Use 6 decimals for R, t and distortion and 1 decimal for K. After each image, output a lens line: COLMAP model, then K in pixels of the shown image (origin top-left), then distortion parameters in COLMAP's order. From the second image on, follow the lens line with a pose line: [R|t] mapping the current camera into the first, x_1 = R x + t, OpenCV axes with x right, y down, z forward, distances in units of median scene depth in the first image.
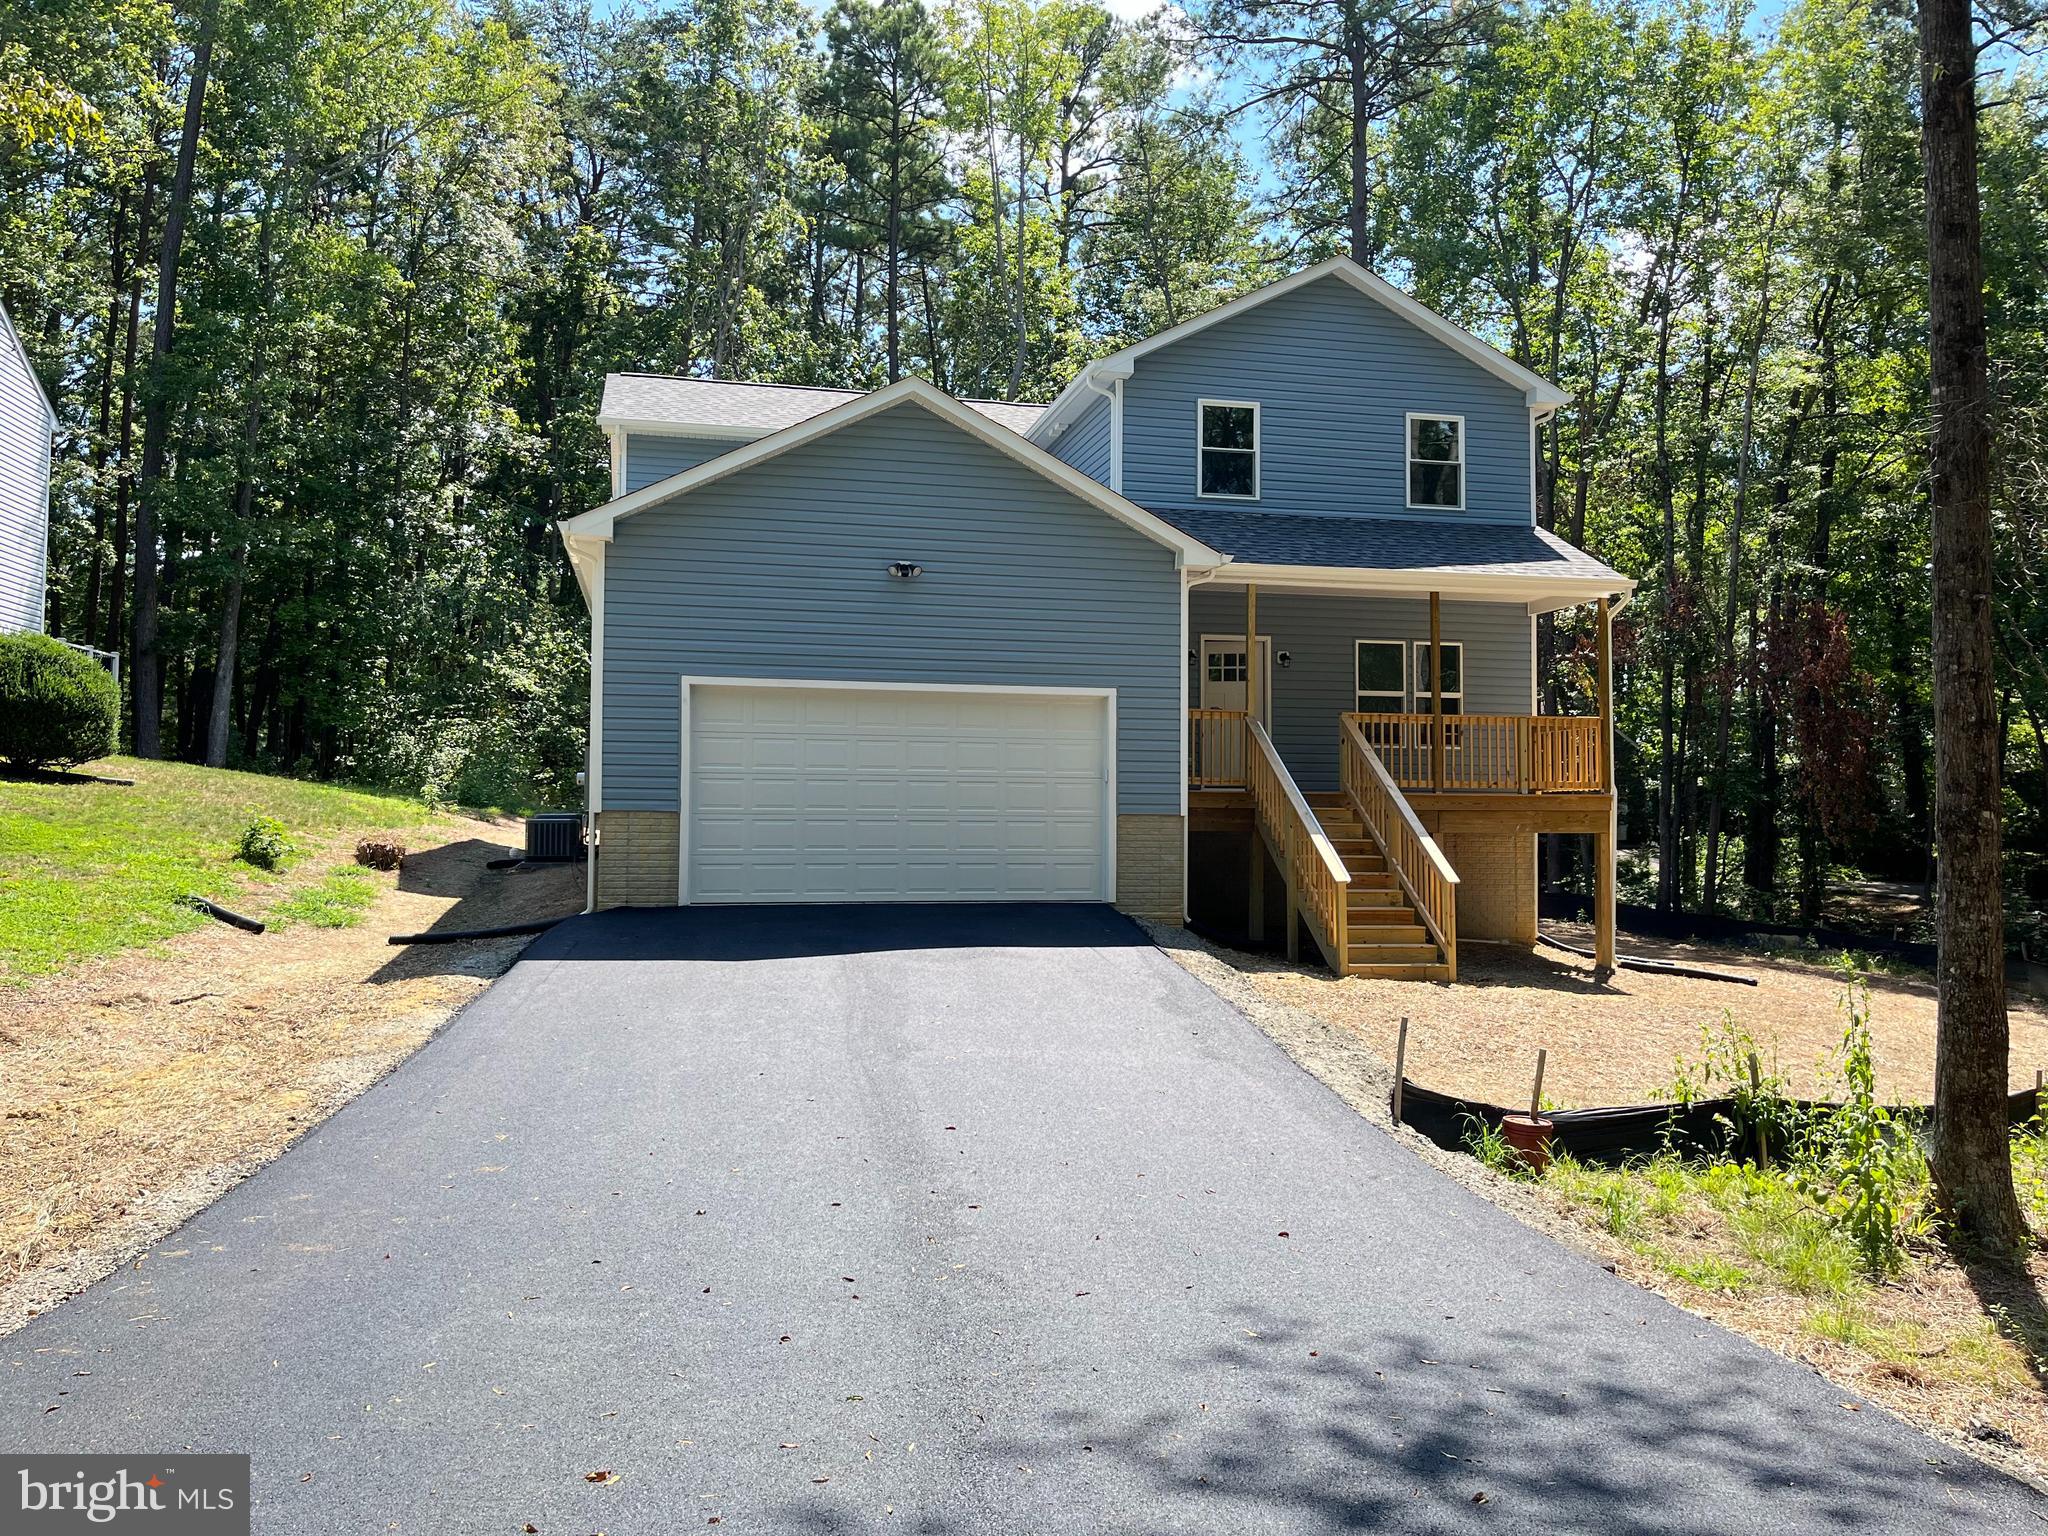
lens RADIAL K [[1544.5, 0, 1024.0], [0, 1544.5, 768.0], [0, 0, 1]] dist [0.055548, -0.074013]
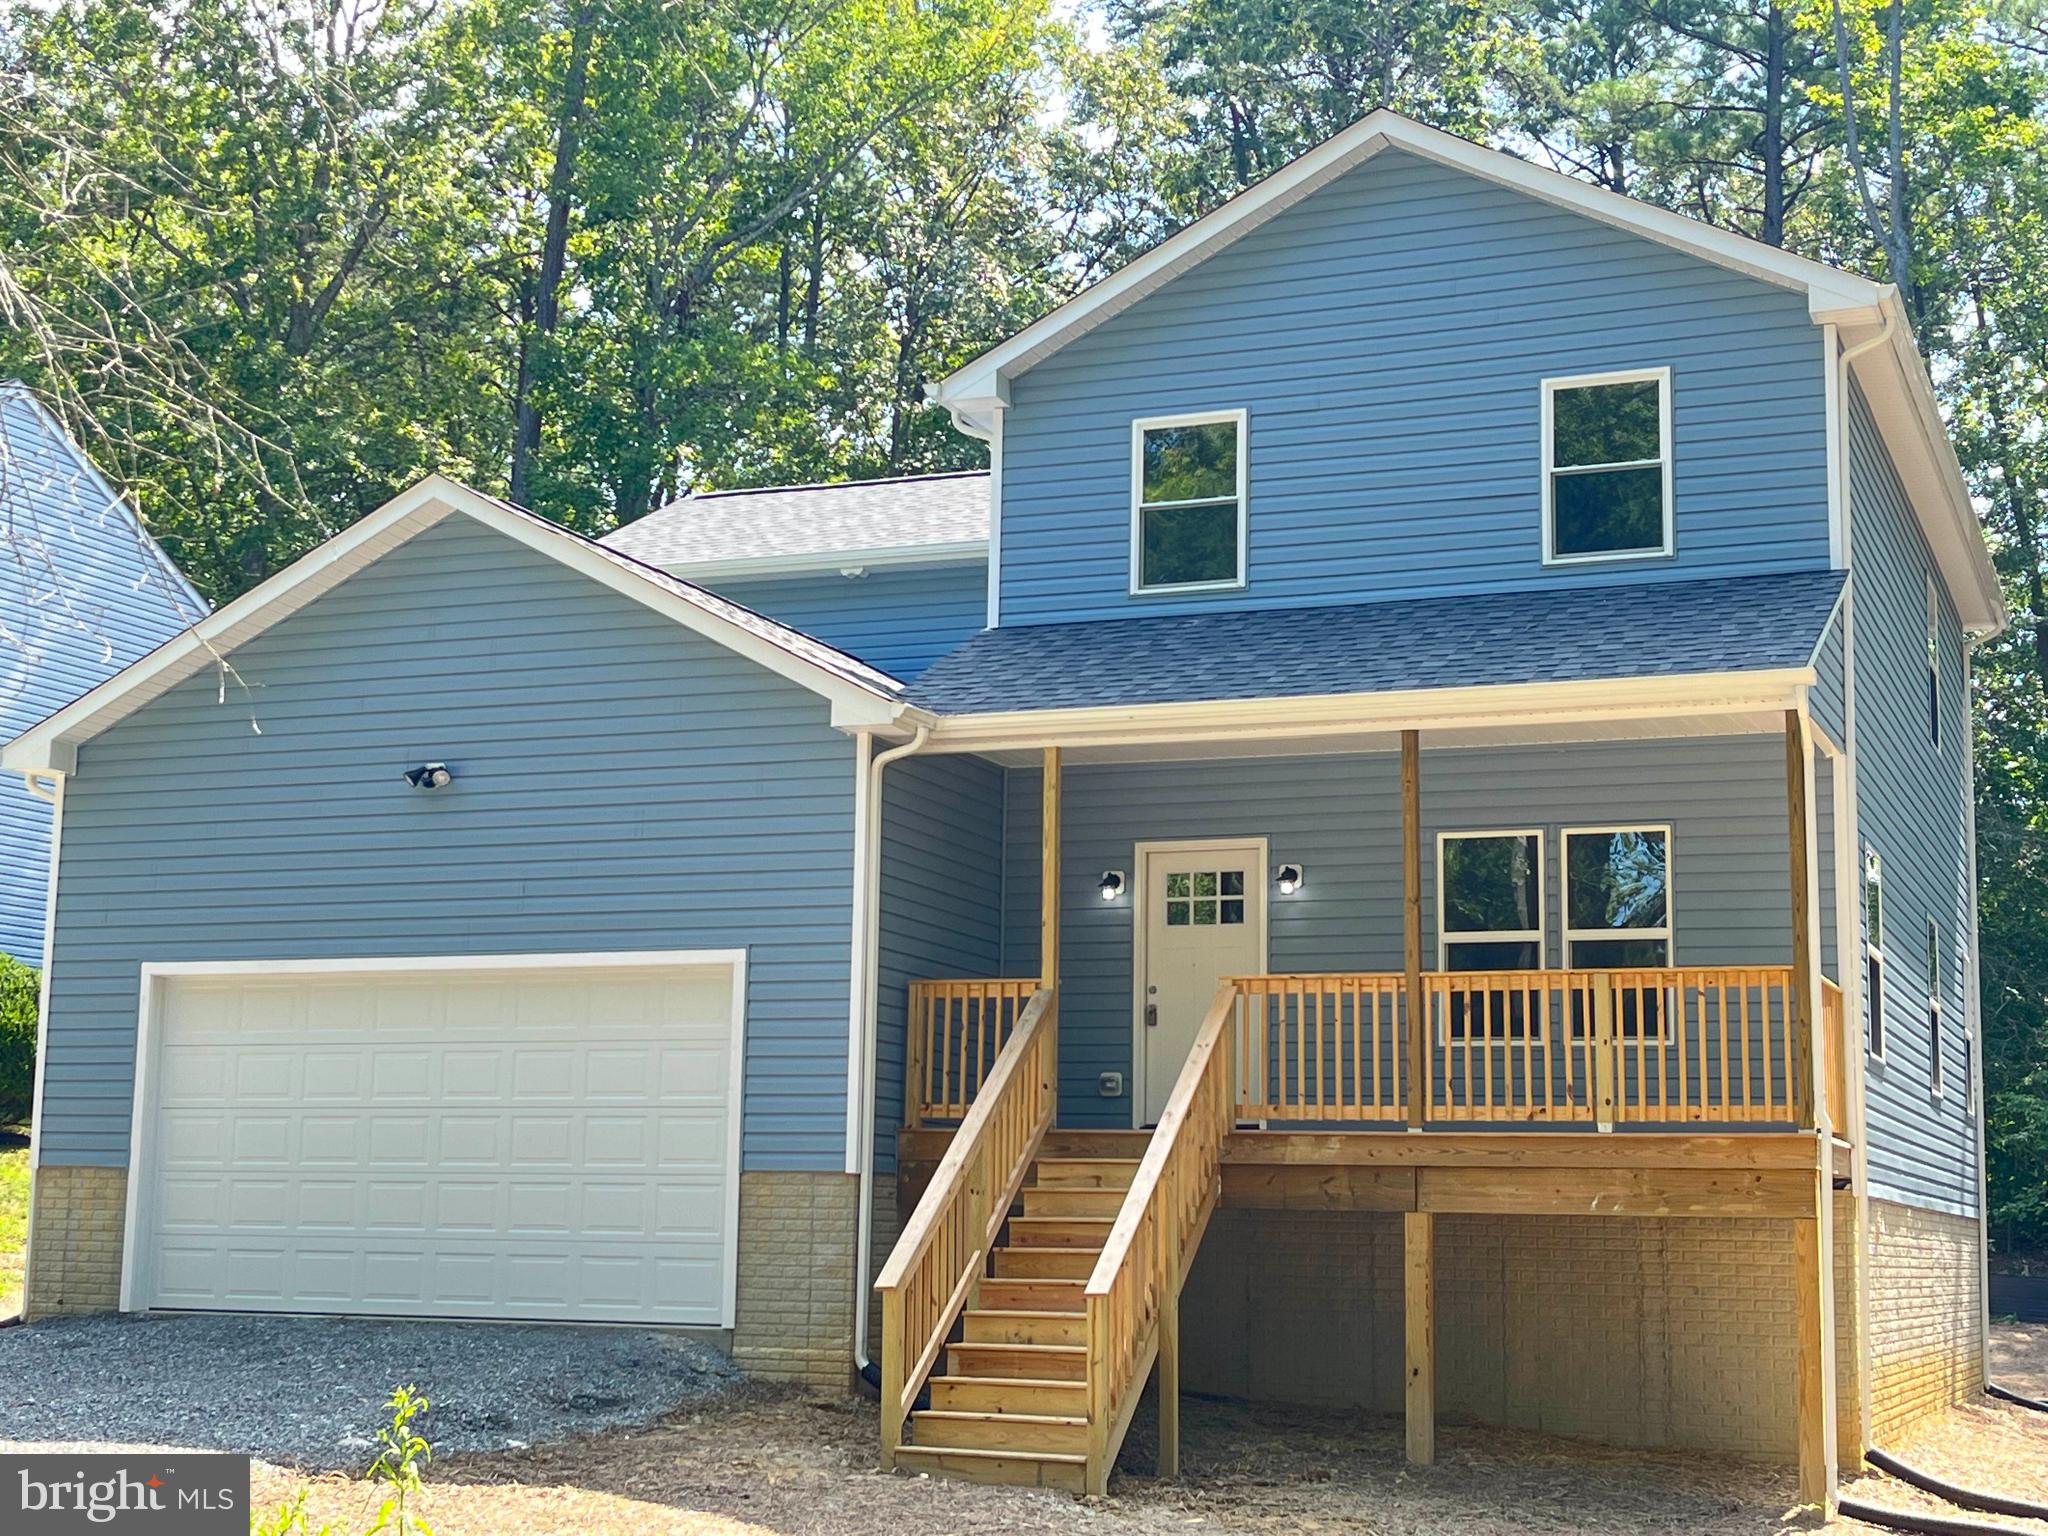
lens RADIAL K [[2887.9, 0, 1024.0], [0, 2887.9, 768.0], [0, 0, 1]] dist [0.479777, -2.495297]
pose [[0.825210, -0.076945, -0.559560, 0.651523], [0.010298, 0.992563, -0.121299, 0.012316], [0.564732, 0.094335, 0.819865, 0.130722]]
